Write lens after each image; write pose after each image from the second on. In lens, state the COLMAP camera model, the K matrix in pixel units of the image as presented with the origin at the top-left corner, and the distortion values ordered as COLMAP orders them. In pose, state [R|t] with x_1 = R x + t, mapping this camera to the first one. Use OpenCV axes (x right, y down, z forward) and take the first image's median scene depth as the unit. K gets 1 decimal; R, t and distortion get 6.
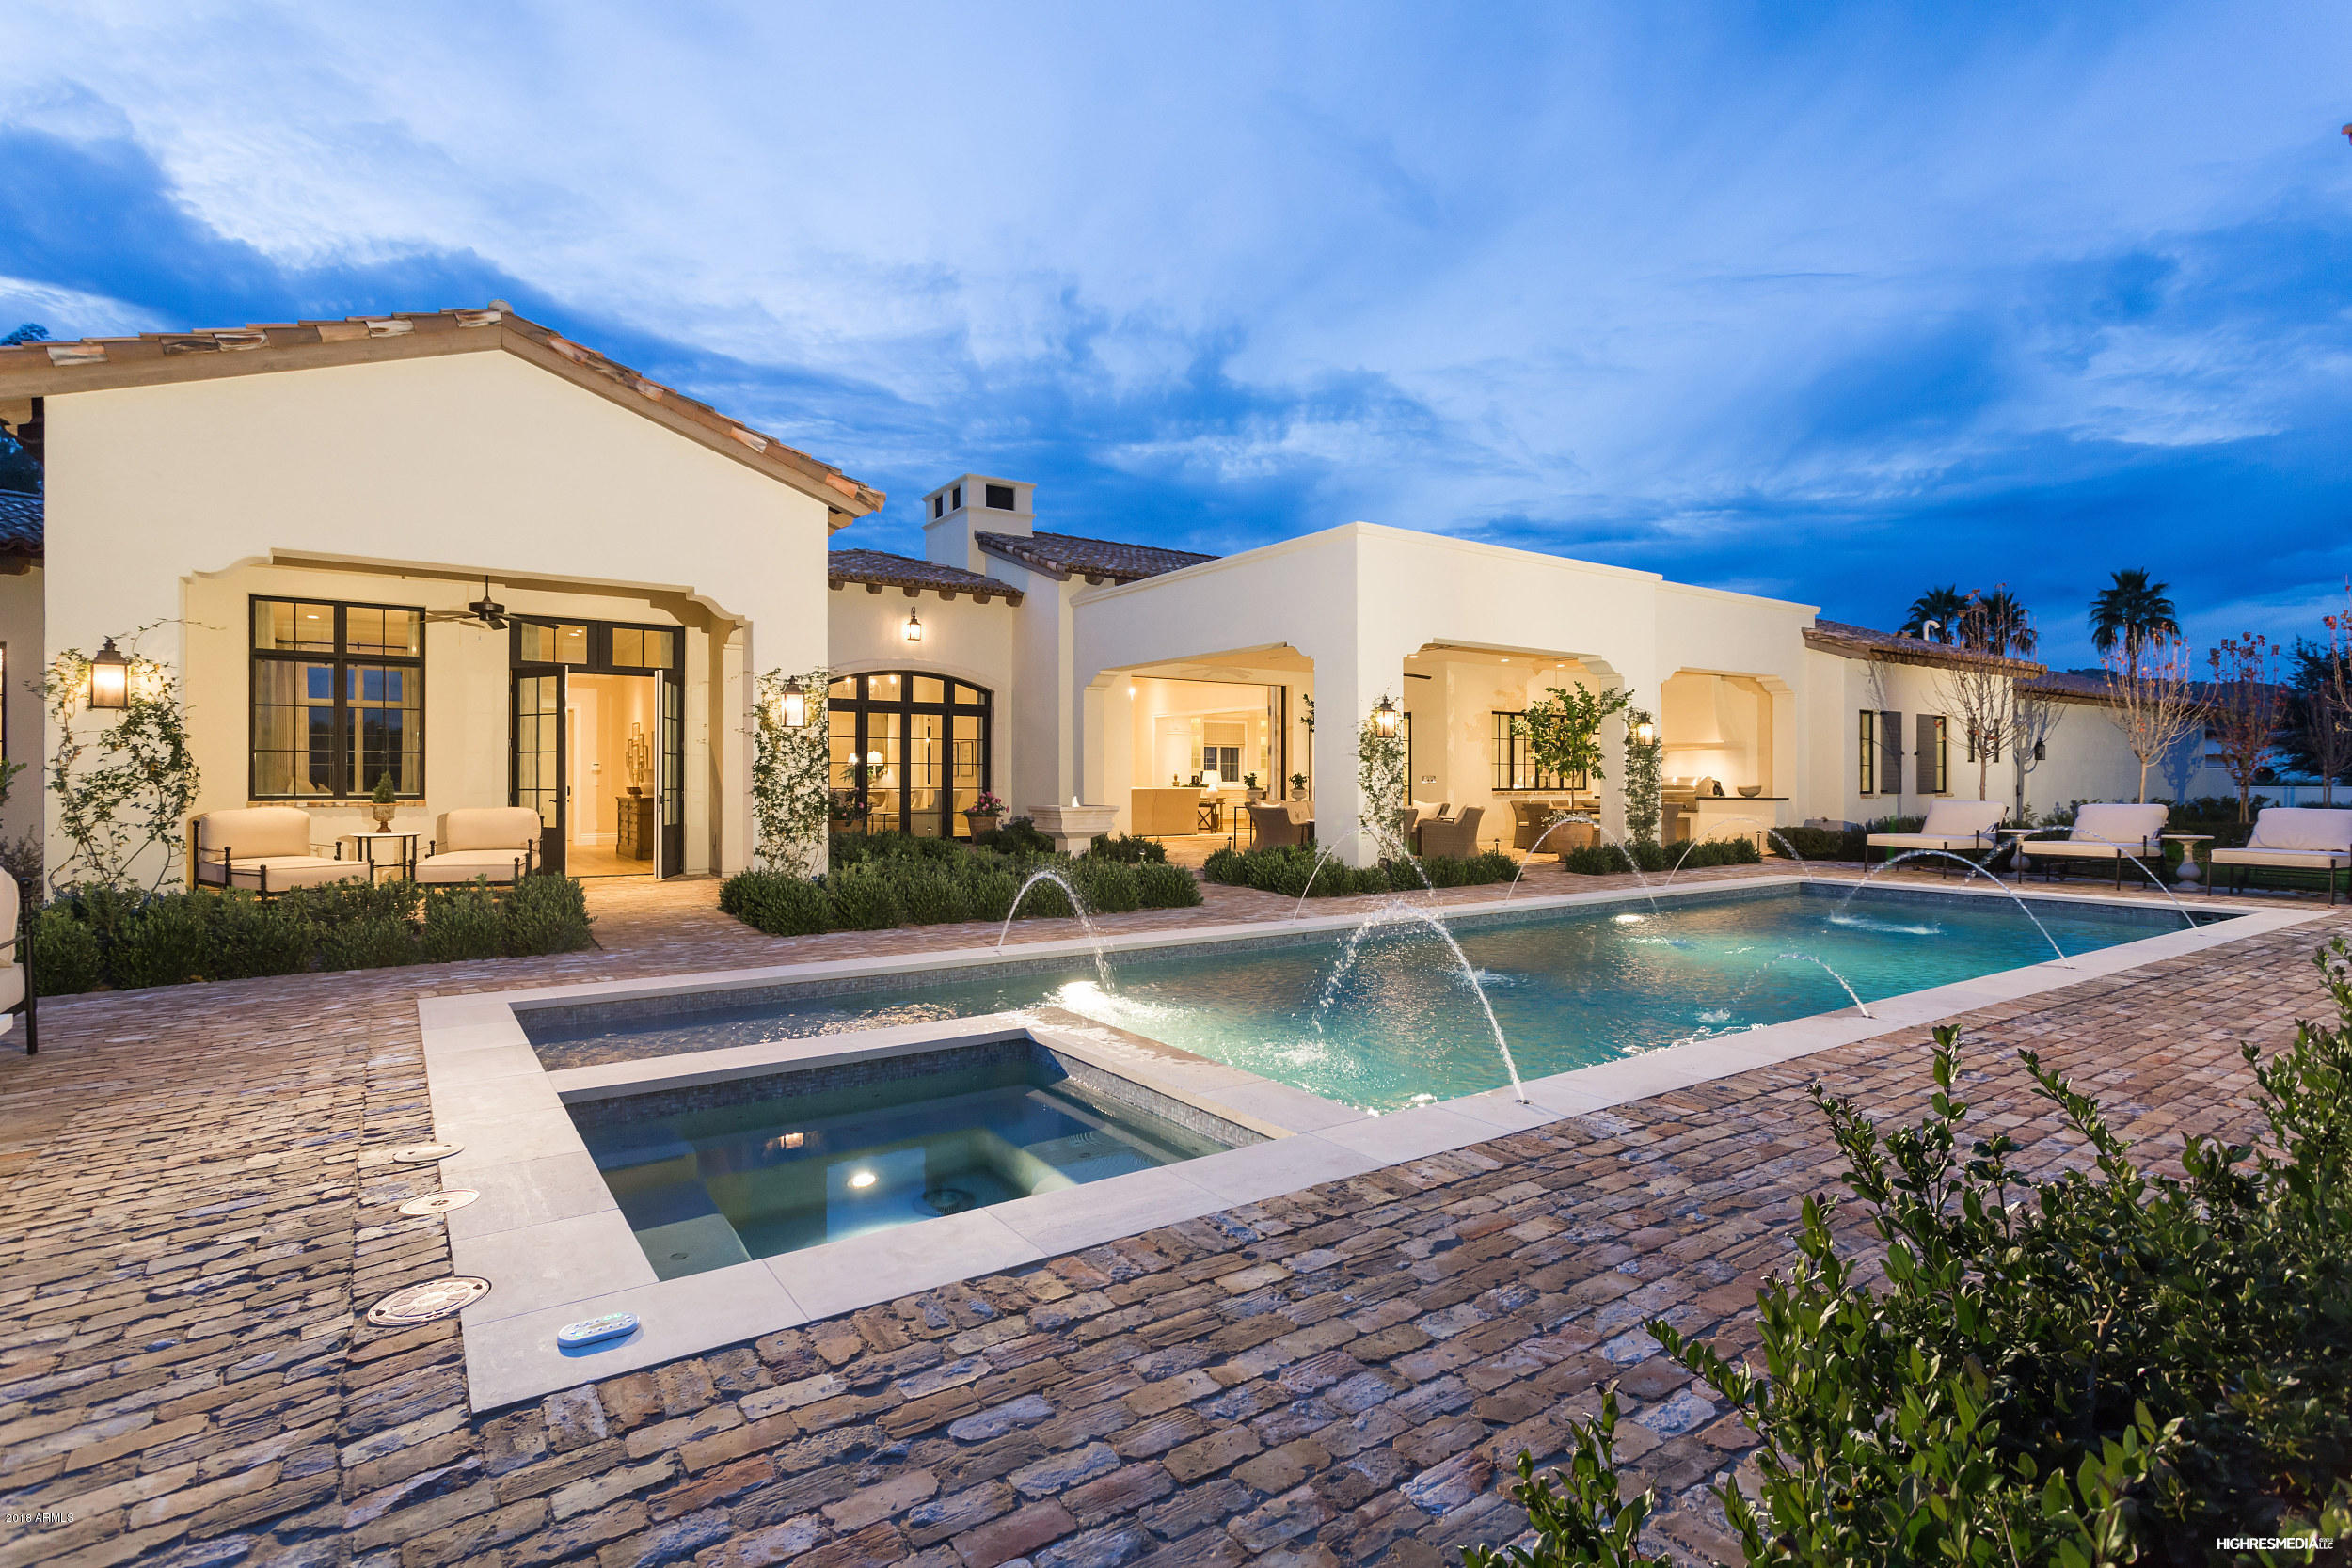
lens RADIAL K [[1132.1, 0, 1168.6], [0, 1132.1, 776.8], [0, 0, 1]] dist [0.000469, -0.000123]
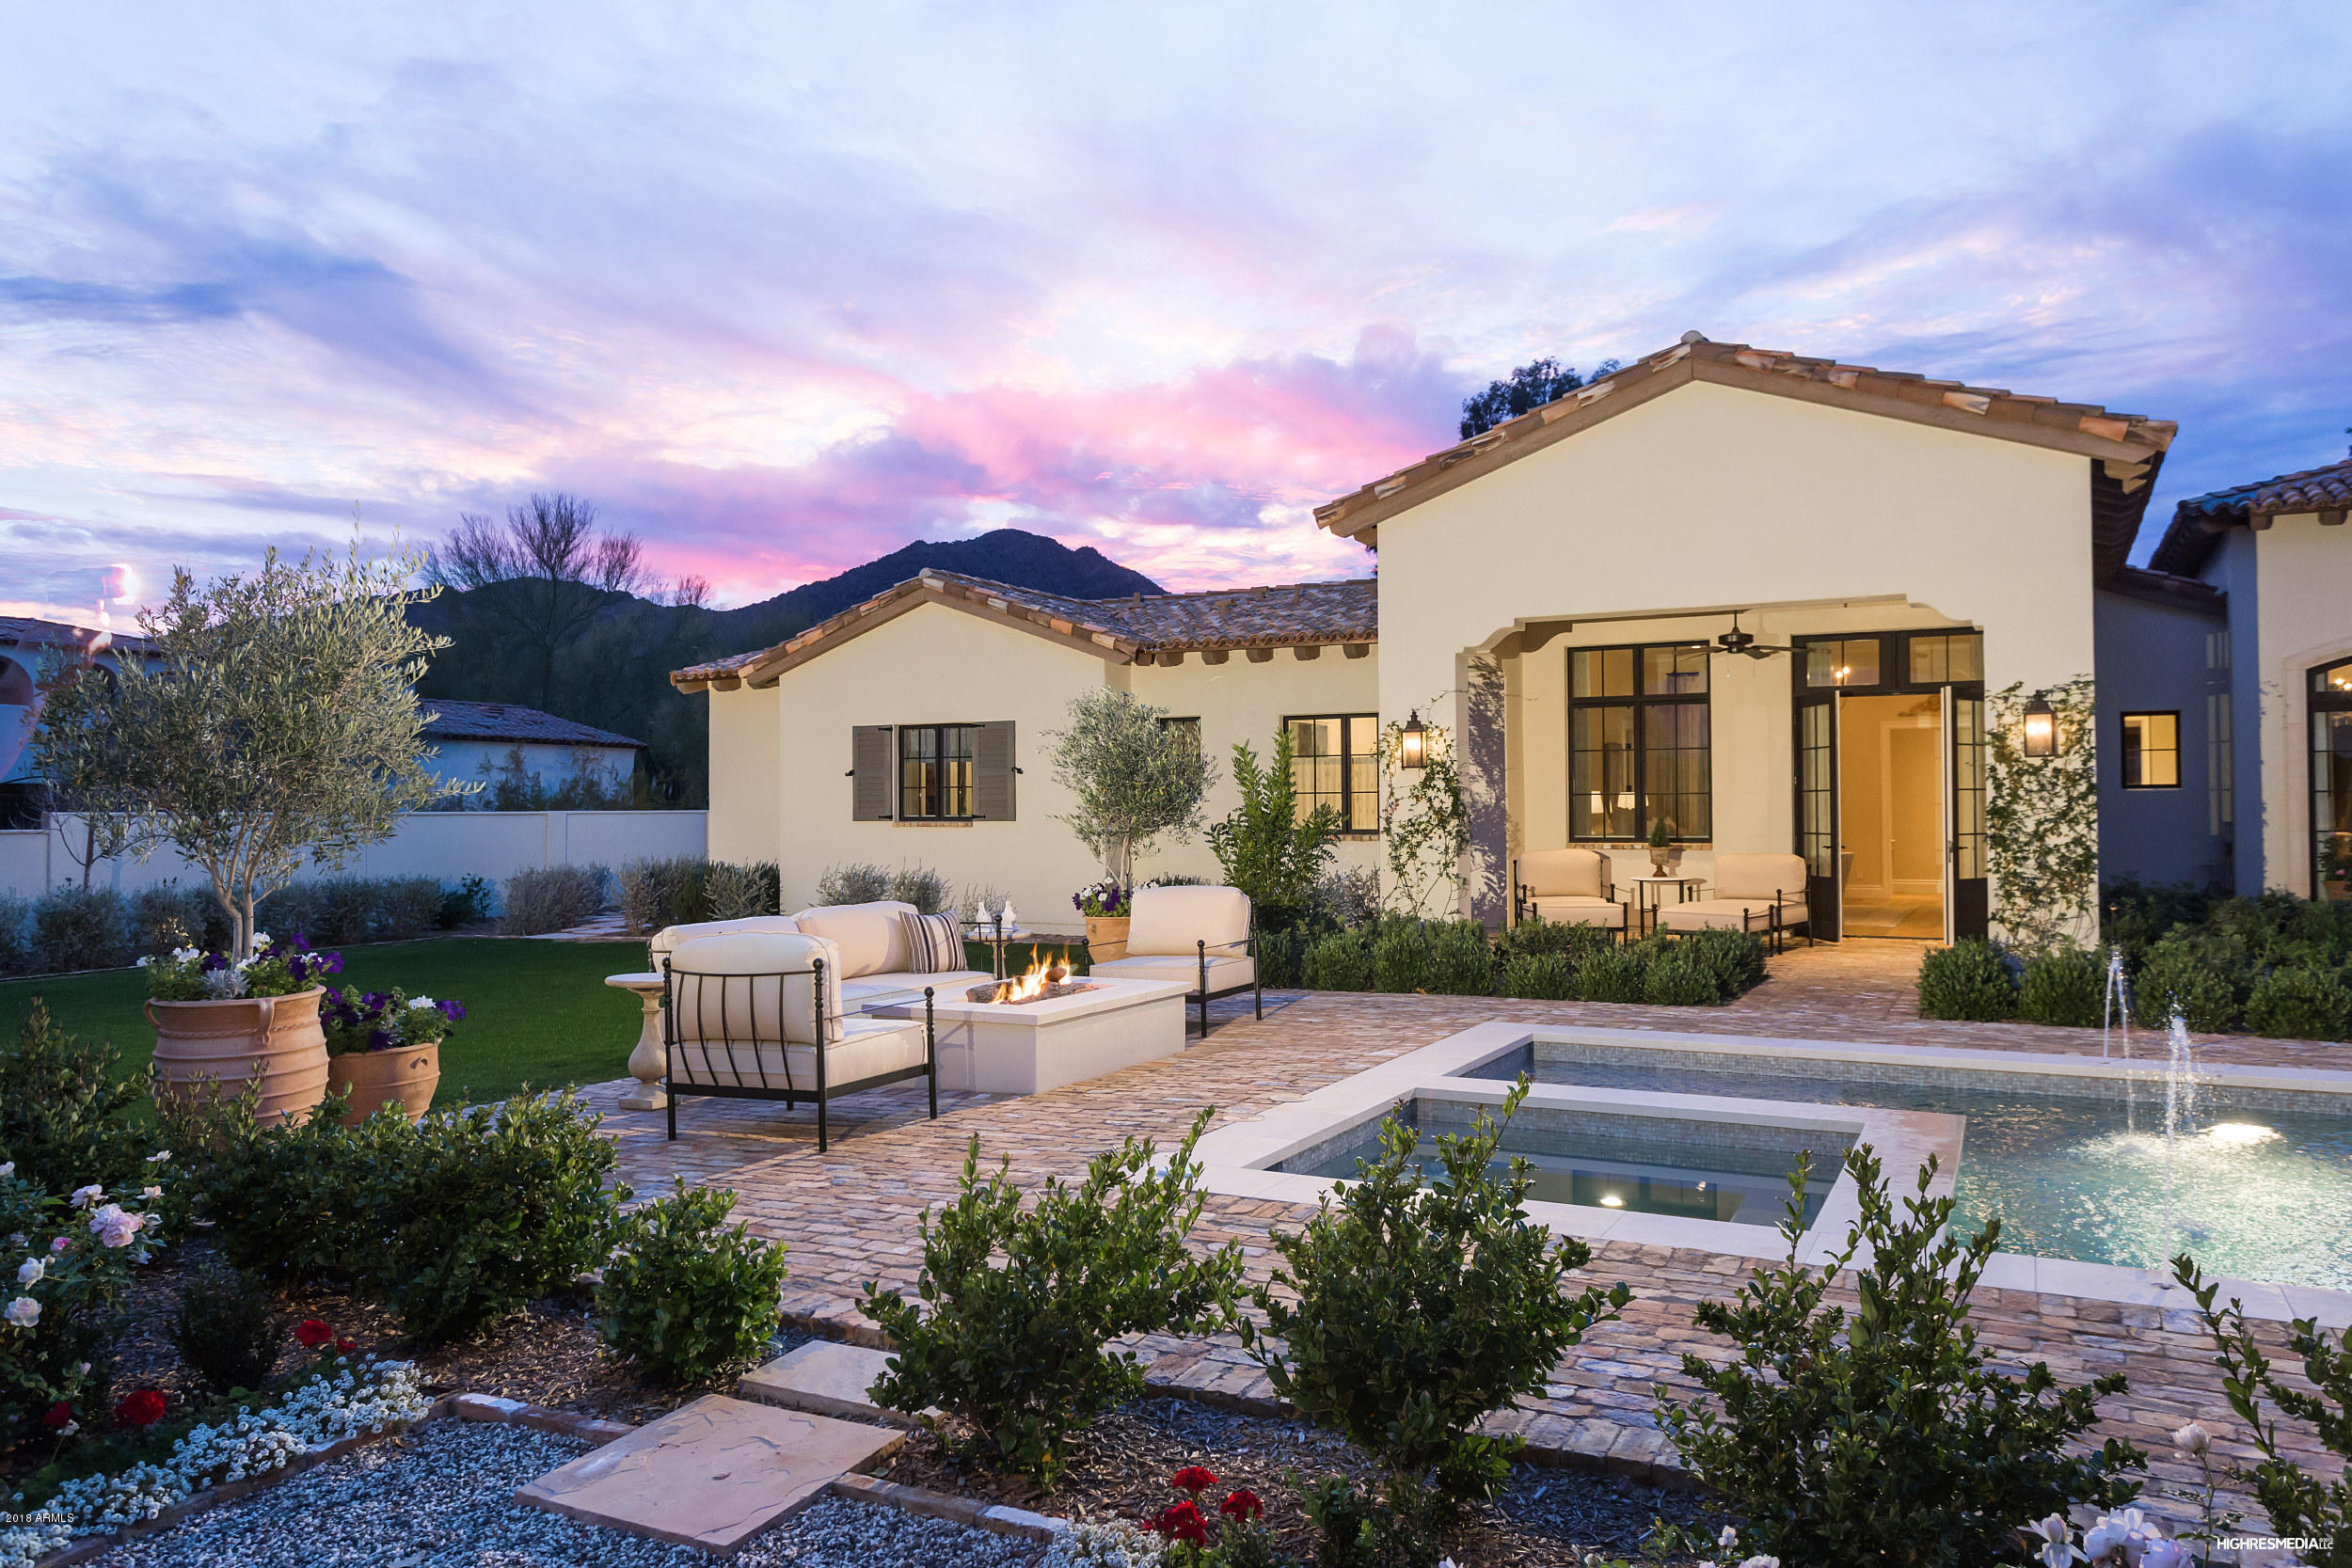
lens RADIAL K [[1629.2, 0, 1176.0], [0, 1629.2, 784.0], [0, 0, 1]] dist [0.009223, 0.000946]
pose [[0.463088, -0.017377, -0.886142, 0.297376], [0.008066, 0.999849, -0.015391, -0.010437], [0.886276, -0.000021, 0.463158, -0.025418]]
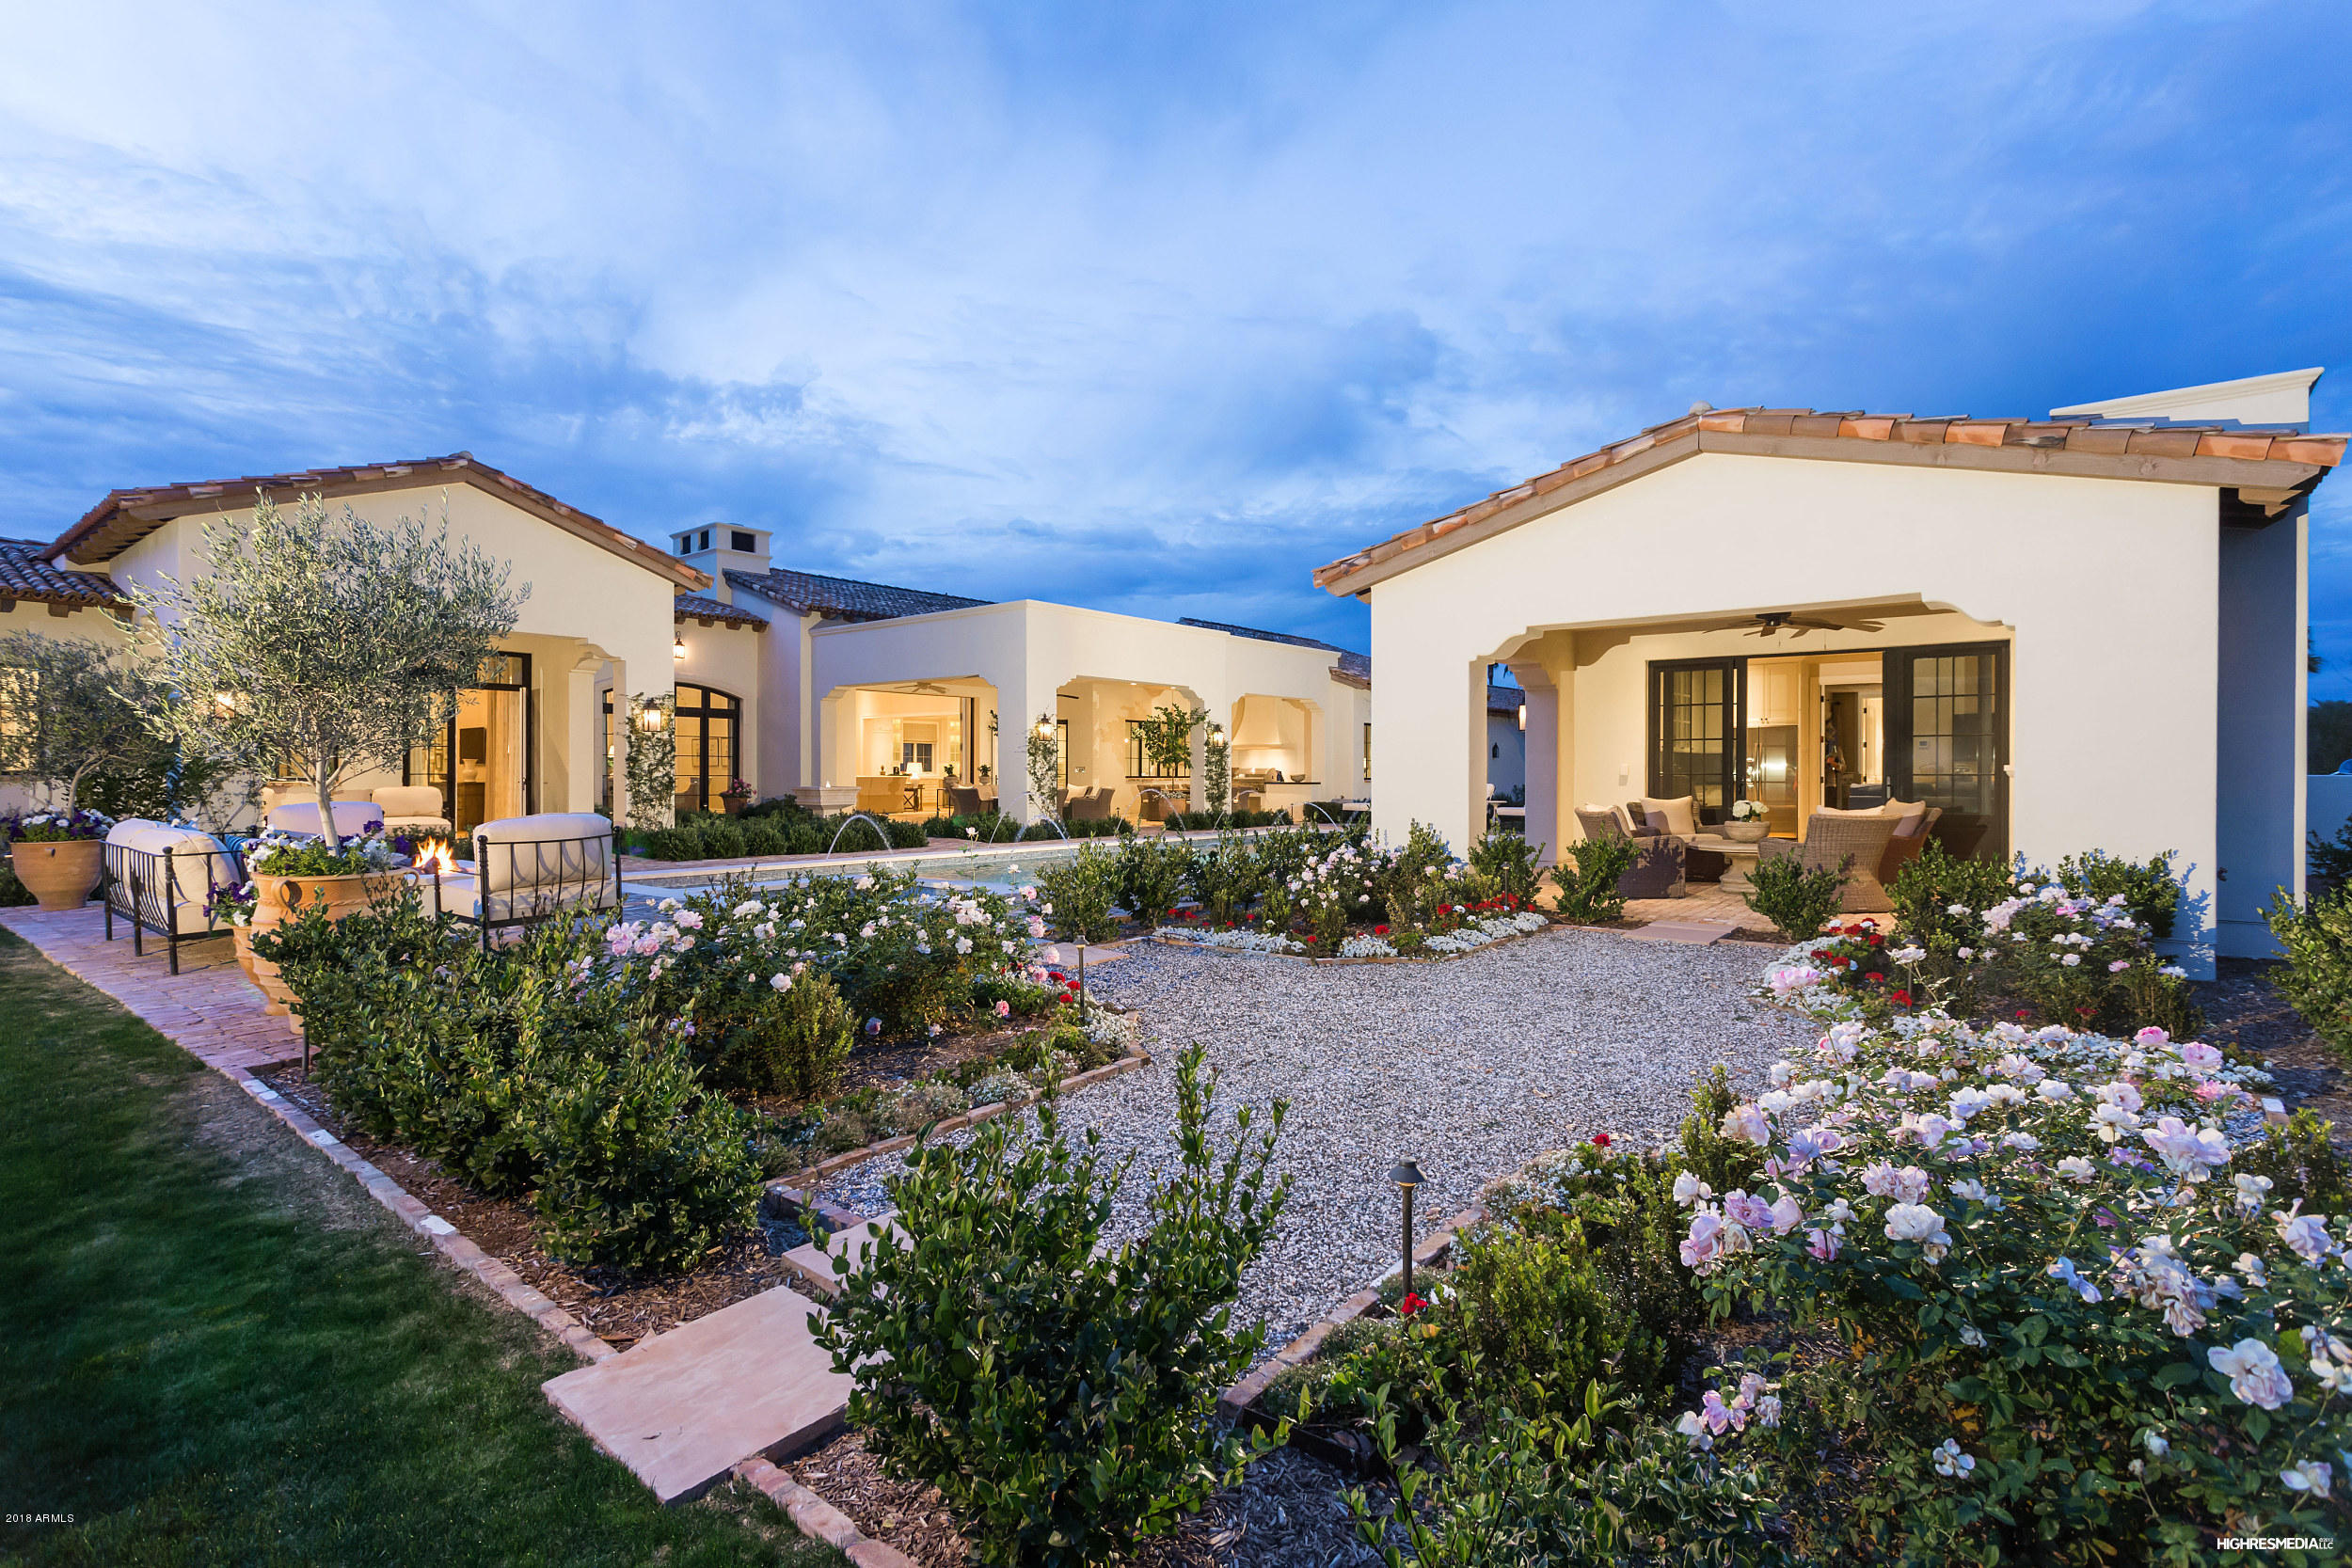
lens RADIAL K [[1132.1, 0, 1168.6], [0, 1132.1, 776.8], [0, 0, 1]] dist [0.000469, -0.000123]
pose [[0.959594, 0.000132, 0.281389, -0.076177], [-0.001853, 0.999981, 0.005853, 0.004613], [-0.281383, -0.006138, 0.959576, -0.500020]]
